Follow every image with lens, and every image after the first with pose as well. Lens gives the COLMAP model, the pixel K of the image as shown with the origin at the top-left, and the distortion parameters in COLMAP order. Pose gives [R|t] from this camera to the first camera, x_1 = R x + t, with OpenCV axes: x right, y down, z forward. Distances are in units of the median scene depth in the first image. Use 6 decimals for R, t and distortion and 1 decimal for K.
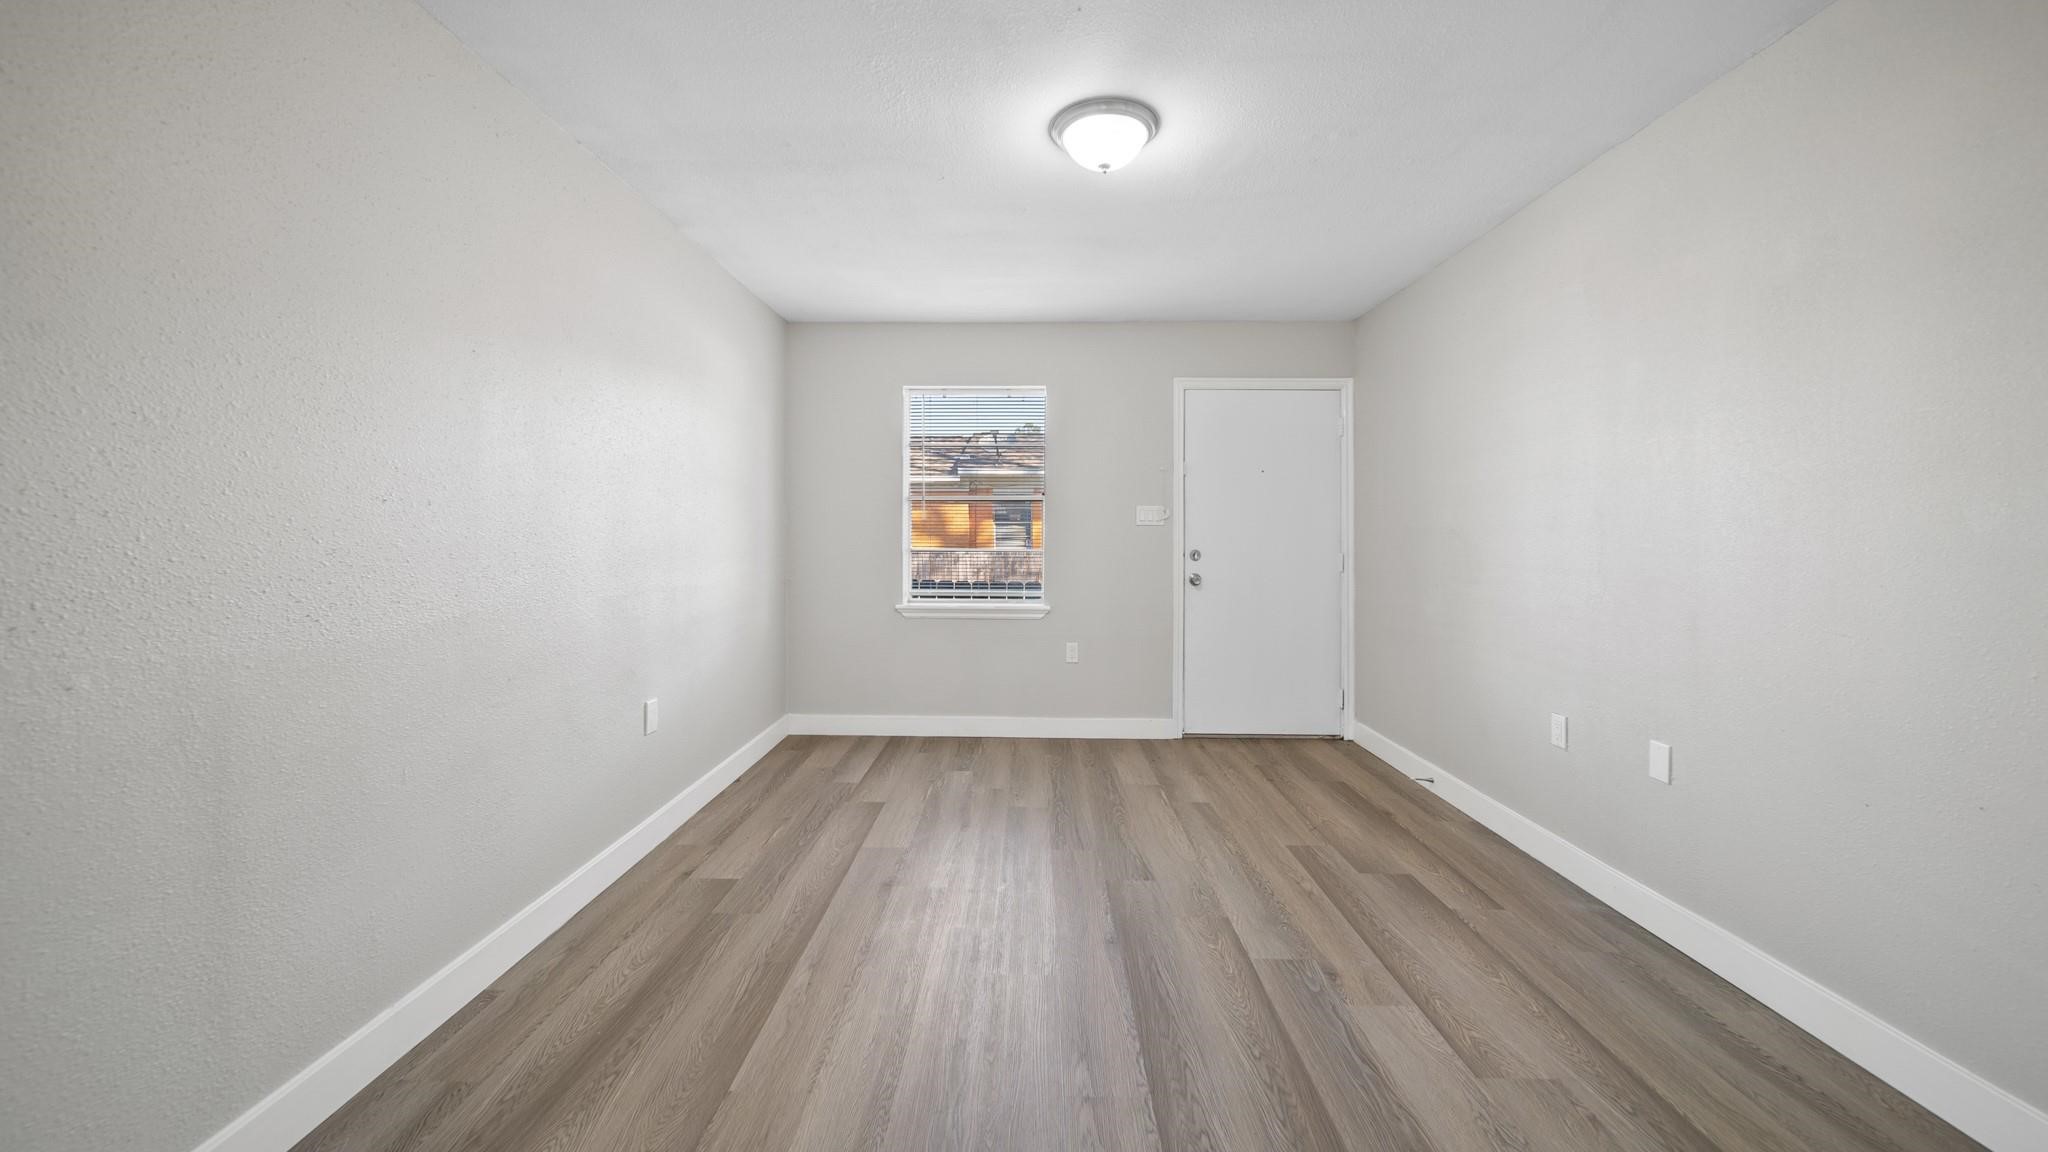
lens RADIAL K [[1568.7, 0, 1024.2], [0, 1568.7, 570.7], [0, 0, 1]] dist [-0.005873, -0.001847]
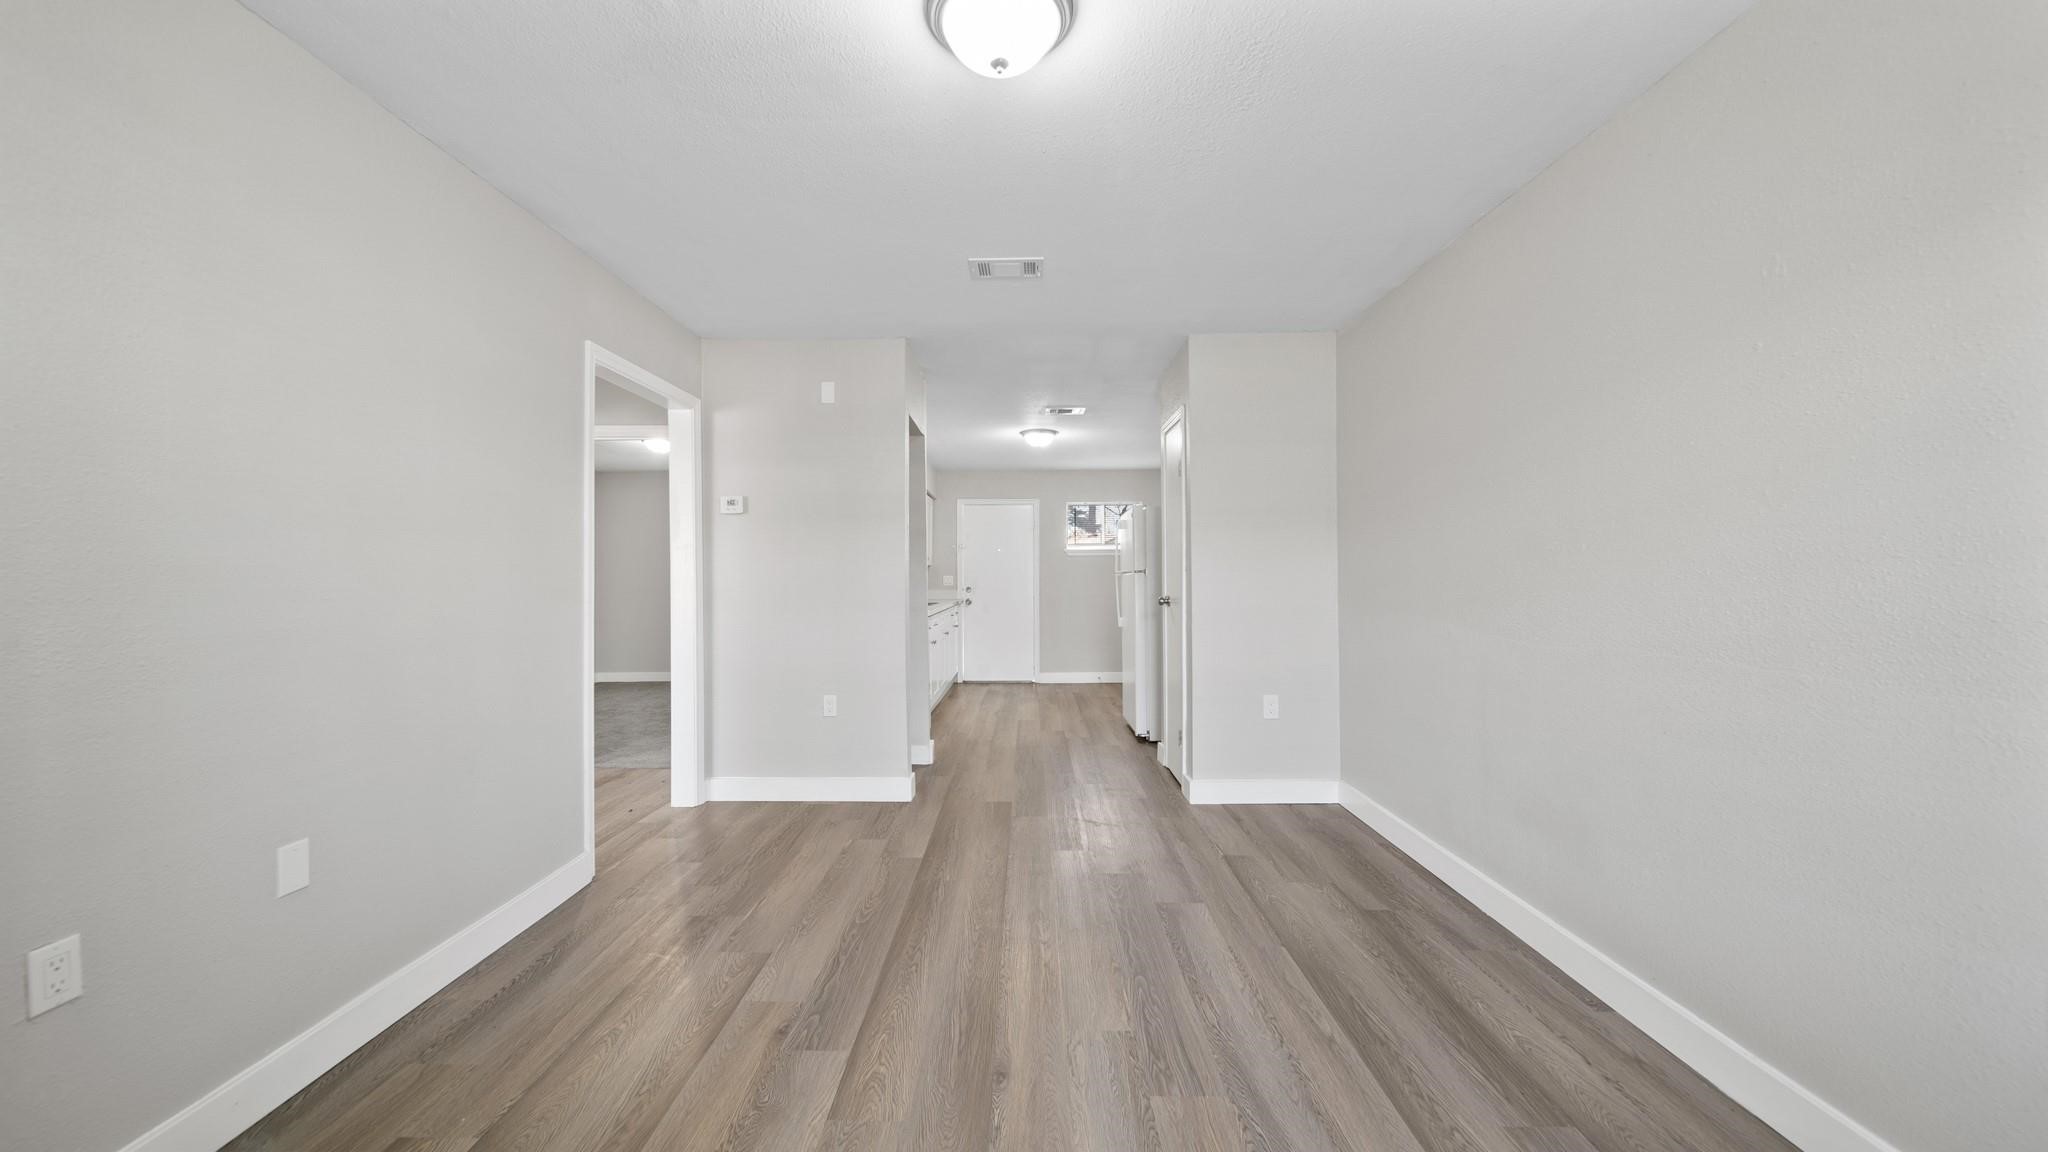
lens RADIAL K [[1568.7, 0, 1024.1], [0, 1568.7, 574.7], [0, 0, 1]] dist [-0.005873, -0.001847]
pose [[-0.999995, 0.000748, -0.002931, 0.042229], [0.000672, 0.999665, 0.025865, -0.040684], [0.002949, 0.025863, -0.999661, 1.655446]]
